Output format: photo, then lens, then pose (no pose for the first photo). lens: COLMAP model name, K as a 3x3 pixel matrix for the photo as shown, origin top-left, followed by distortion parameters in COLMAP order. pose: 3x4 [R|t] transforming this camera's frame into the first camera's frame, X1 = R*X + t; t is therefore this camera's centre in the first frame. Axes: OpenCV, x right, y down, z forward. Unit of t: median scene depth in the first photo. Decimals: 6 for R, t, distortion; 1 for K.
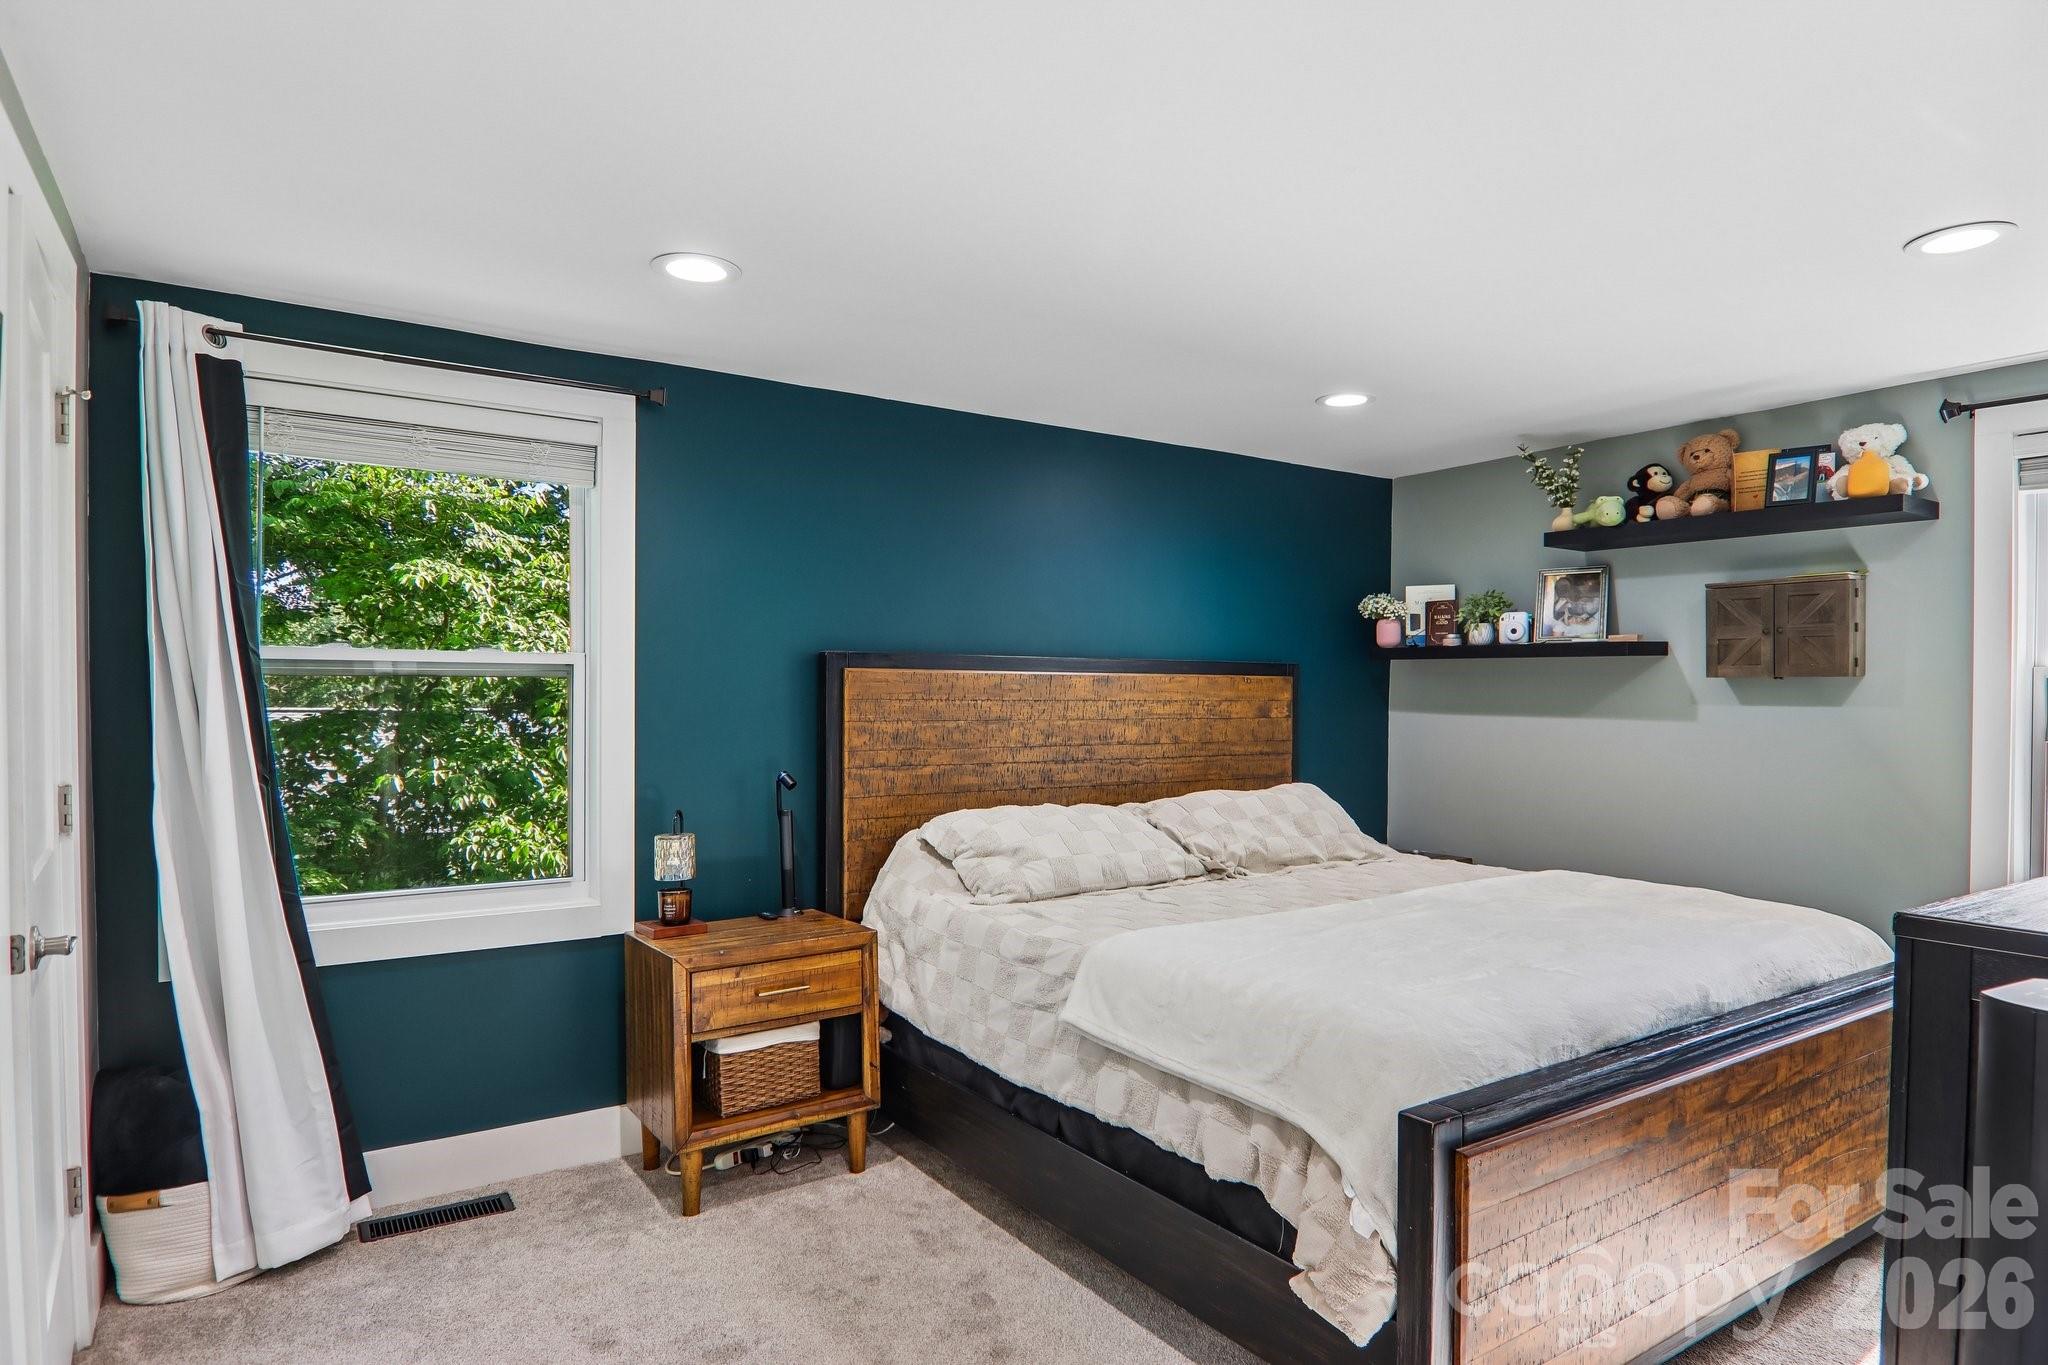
lens RADIAL K [[1136.1, 0, 1027.6], [0, 1136.1, 699.8], [0, 0, 1]] dist [0.009484, -0.020583]
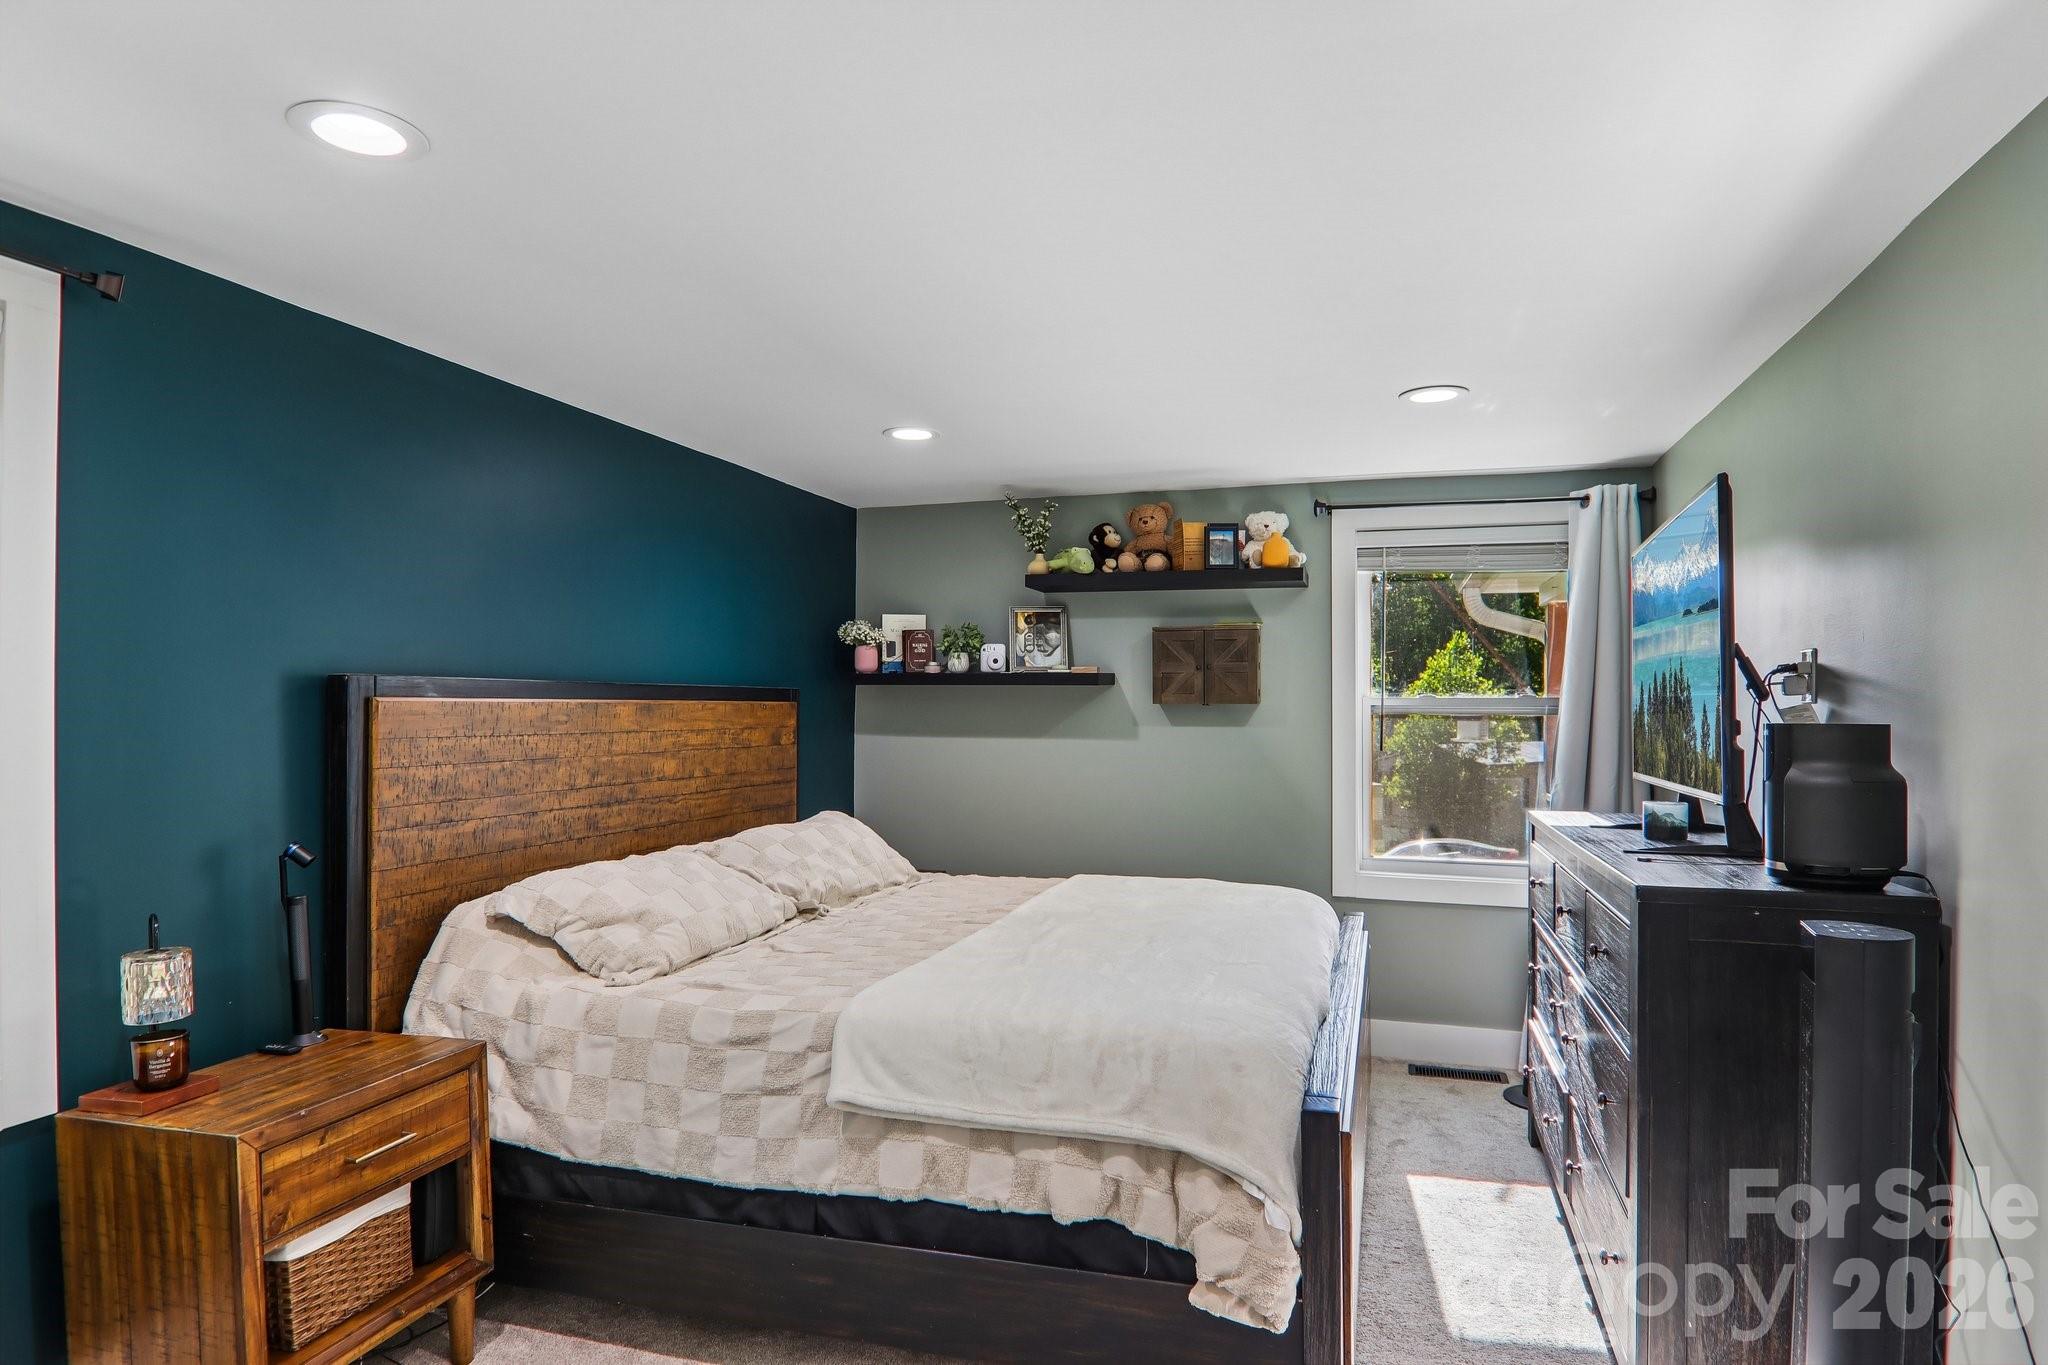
lens RADIAL K [[1136.1, 0, 1027.6], [0, 1136.1, 699.8], [0, 0, 1]] dist [0.009484, -0.020583]
pose [[0.778986, -0.001299, 0.627039, -0.294902], [0.008754, 0.999923, -0.008803, -0.015848], [-0.626980, 0.012346, 0.778938, 0.150659]]
